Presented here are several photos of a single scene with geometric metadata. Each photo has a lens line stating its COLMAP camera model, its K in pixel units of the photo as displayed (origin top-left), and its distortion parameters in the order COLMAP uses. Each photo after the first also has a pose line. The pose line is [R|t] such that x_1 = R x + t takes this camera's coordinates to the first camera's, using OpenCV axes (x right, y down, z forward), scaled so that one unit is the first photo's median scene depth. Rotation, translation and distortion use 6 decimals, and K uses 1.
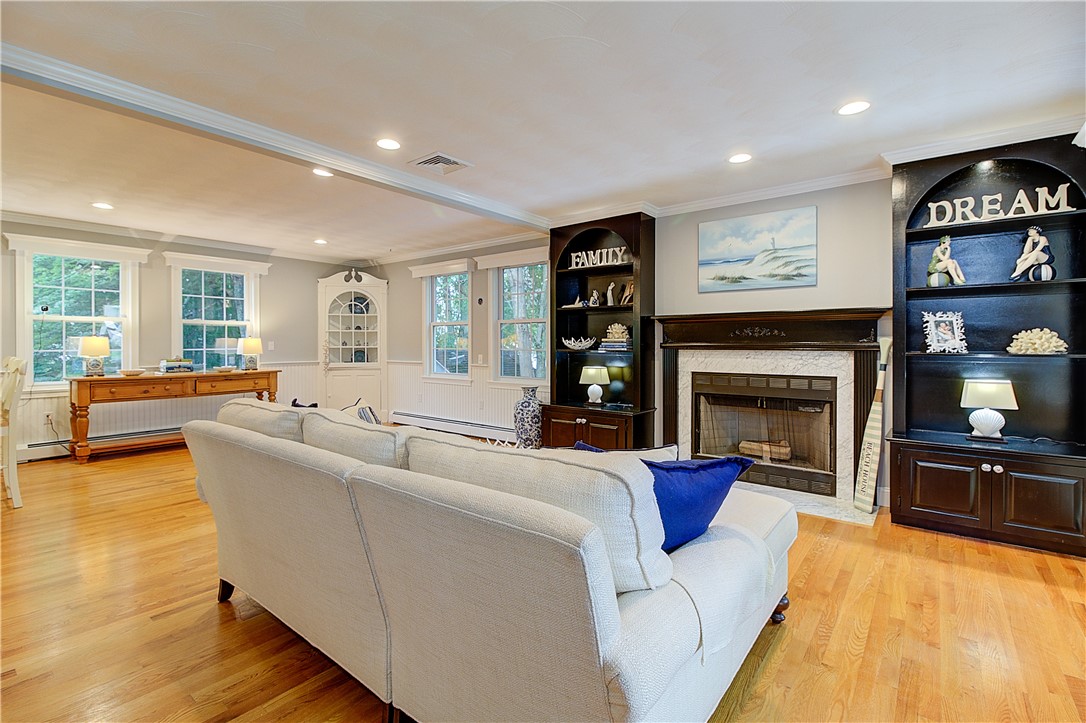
lens RADIAL K [[500.3, 0, 549.7], [0, 500.3, 356.2], [0, 0, 1]] dist [0.011305, -0.009571]
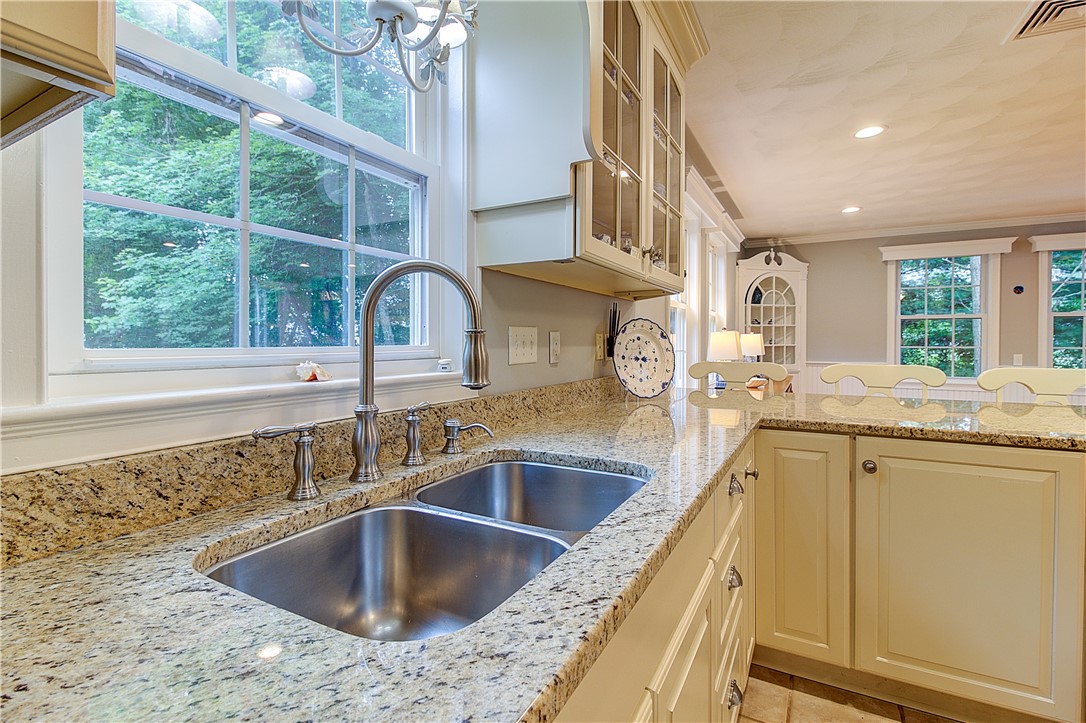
lens RADIAL K [[500.3, 0, 511.7], [0, 500.3, 353.9], [0, 0, 1]] dist [0.011305, -0.009571]
pose [[0.988275, -0.001413, 0.152681, -1.679877], [0.002092, 0.999989, -0.004288, -0.002900], [-0.152673, 0.004558, 0.988266, 0.473492]]
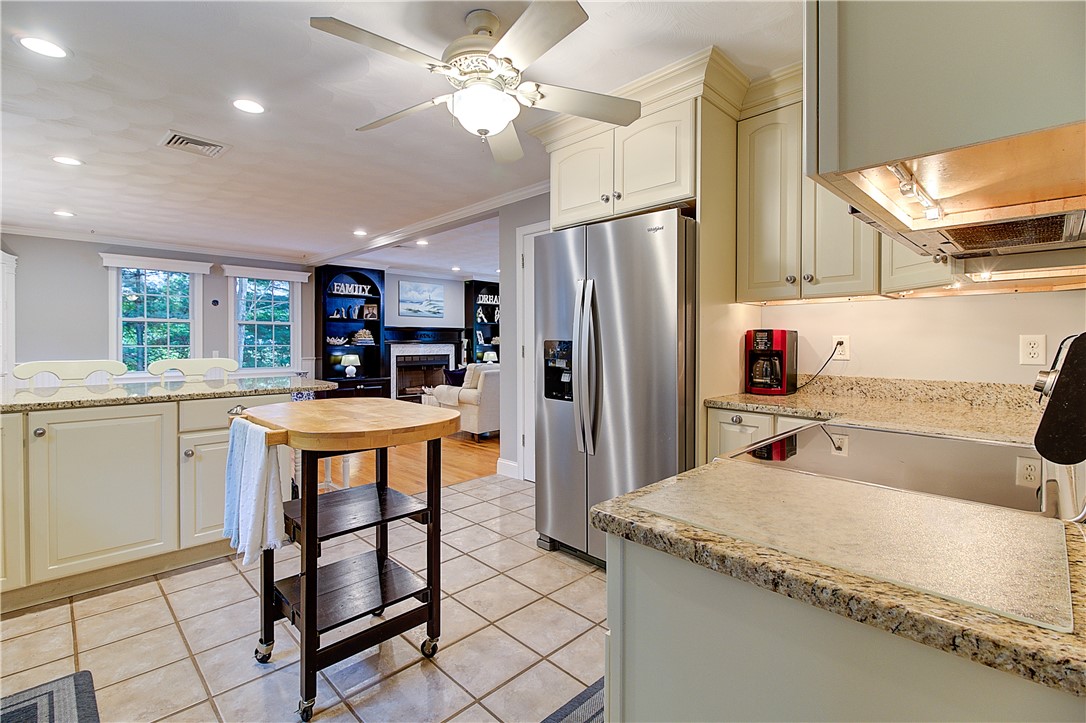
lens RADIAL K [[500.3, 0, 560.1], [0, 500.3, 340.9], [0, 0, 1]] dist [0.011305, -0.009571]
pose [[0.076883, 0.003077, 0.997035, -1.826966], [0.026929, 0.999624, -0.005161, 0.002210], [-0.996676, 0.027246, 0.076771, 0.235899]]
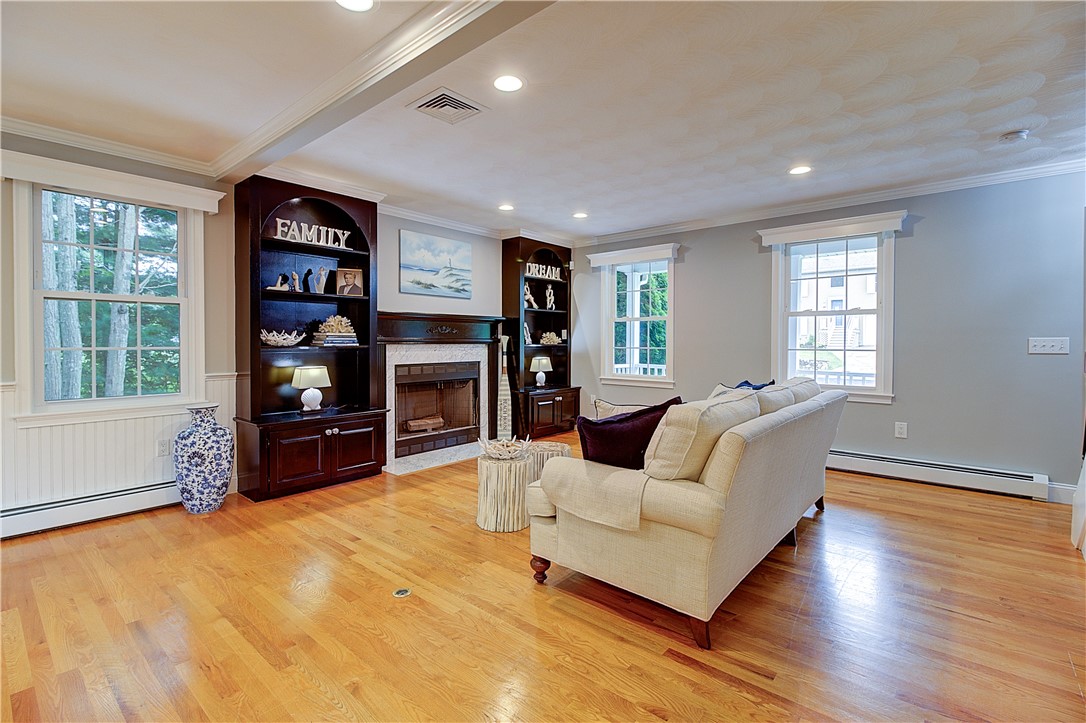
lens RADIAL K [[500.3, 0, 543.3], [0, 500.3, 345.6], [0, 0, 1]] dist [0.011305, -0.009571]
pose [[0.031028, -0.010731, 0.999461, -0.880300], [0.022805, 0.999690, 0.010026, -0.015463], [-0.999258, 0.022482, 0.031263, 0.729923]]
